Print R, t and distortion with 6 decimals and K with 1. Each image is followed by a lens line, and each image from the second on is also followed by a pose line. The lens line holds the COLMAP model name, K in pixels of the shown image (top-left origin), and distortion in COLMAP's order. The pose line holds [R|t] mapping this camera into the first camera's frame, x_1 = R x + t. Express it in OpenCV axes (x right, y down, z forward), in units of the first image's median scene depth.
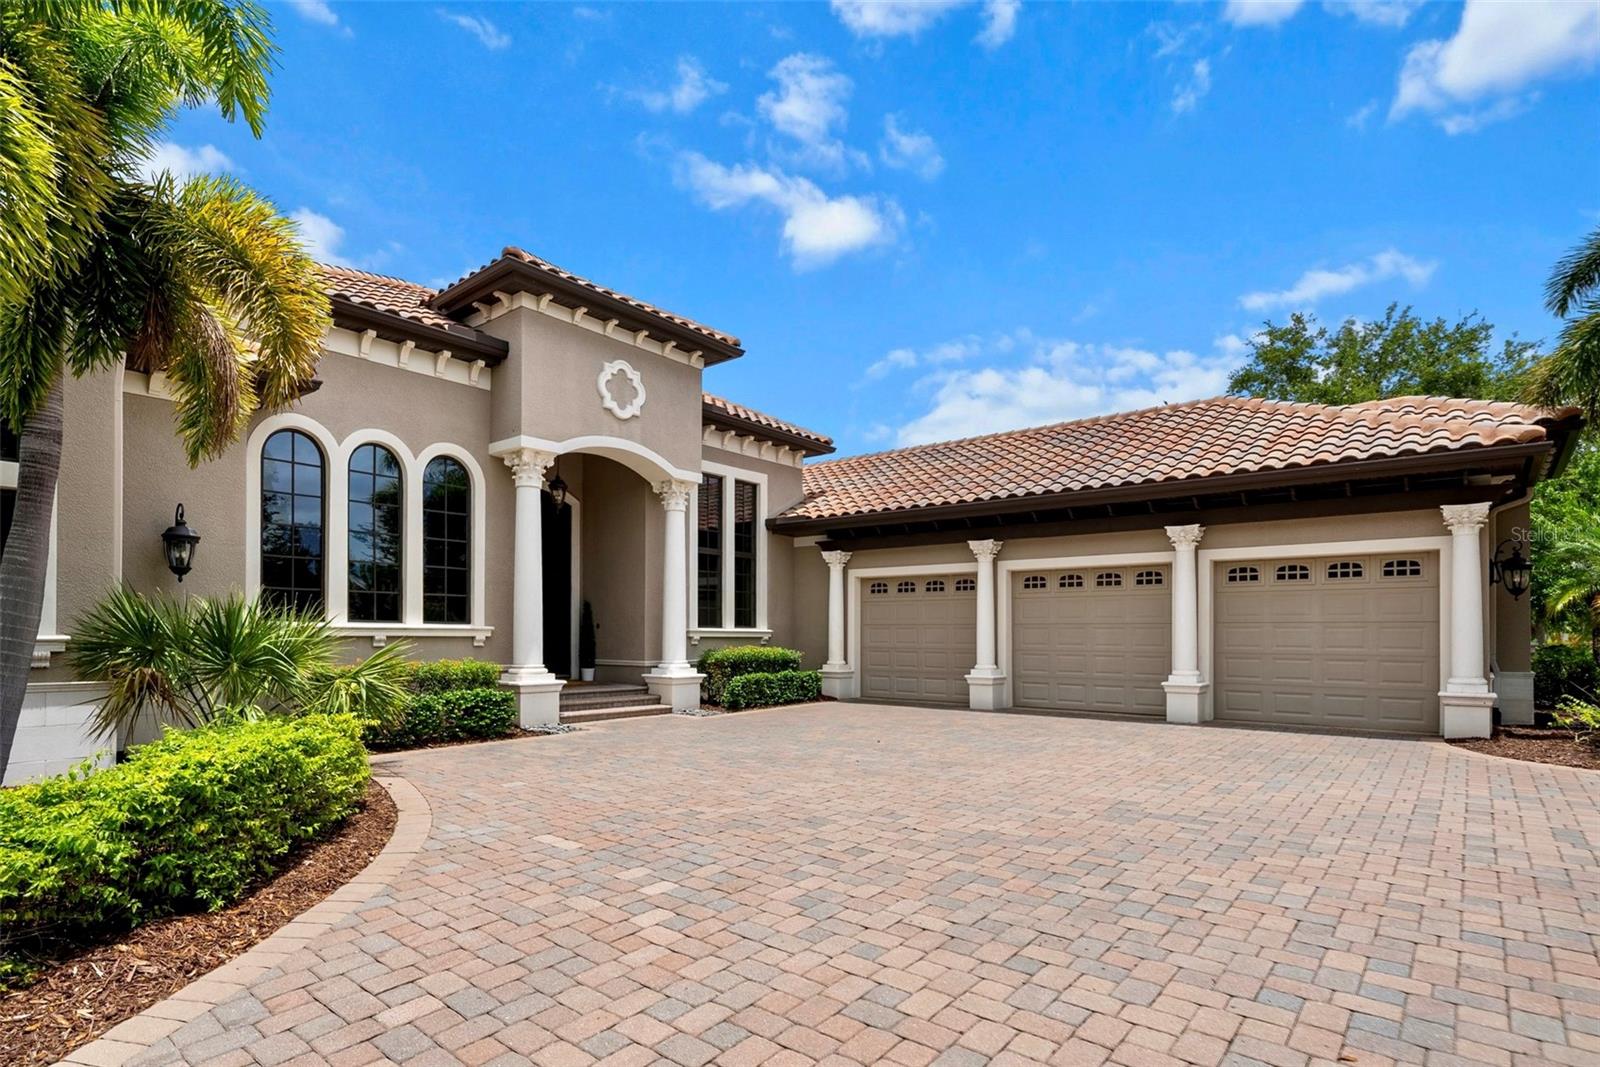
lens RADIAL K [[799.2, 0, 792.9], [0, 799.2, 633.0], [0, 0, 1]] dist [-0.002635, 0.003116]
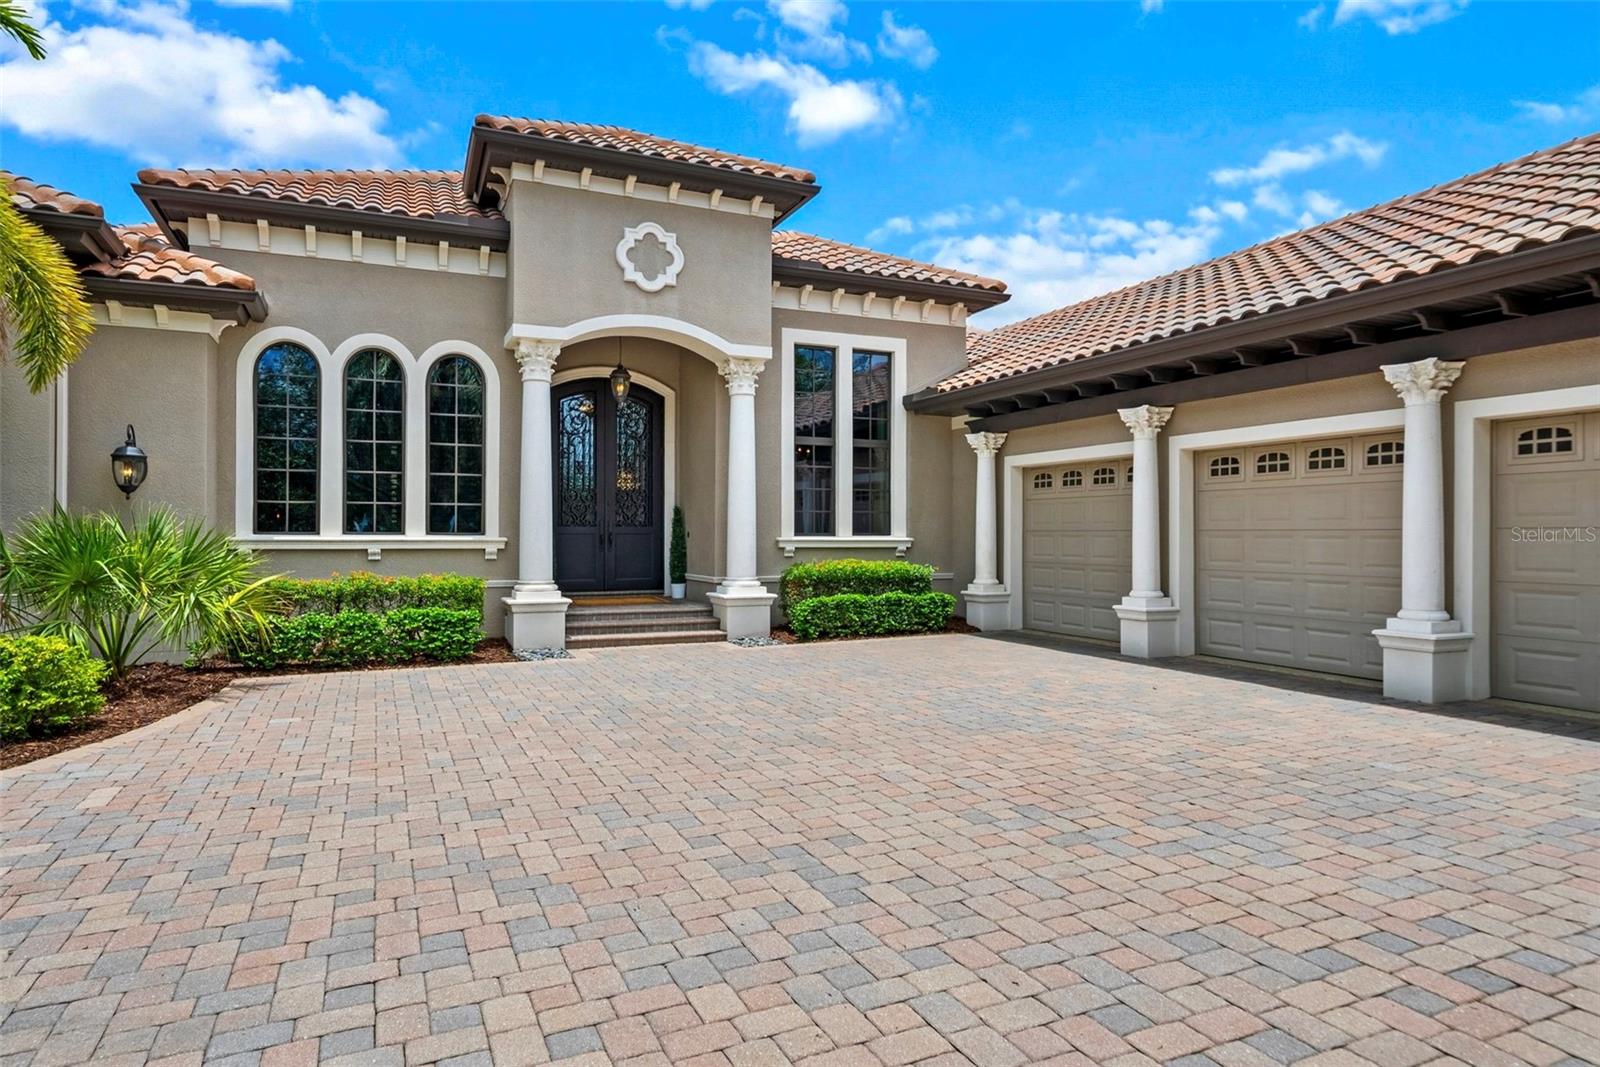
lens RADIAL K [[933.8, 0, 807.4], [0, 933.8, 527.5], [0, 0, 1]] dist [0.010897, -0.000425]
pose [[0.899793, -0.006210, -0.436273, 0.348963], [0.002810, 0.999960, -0.008439, -0.008540], [0.436308, 0.006367, 0.899775, 0.173271]]
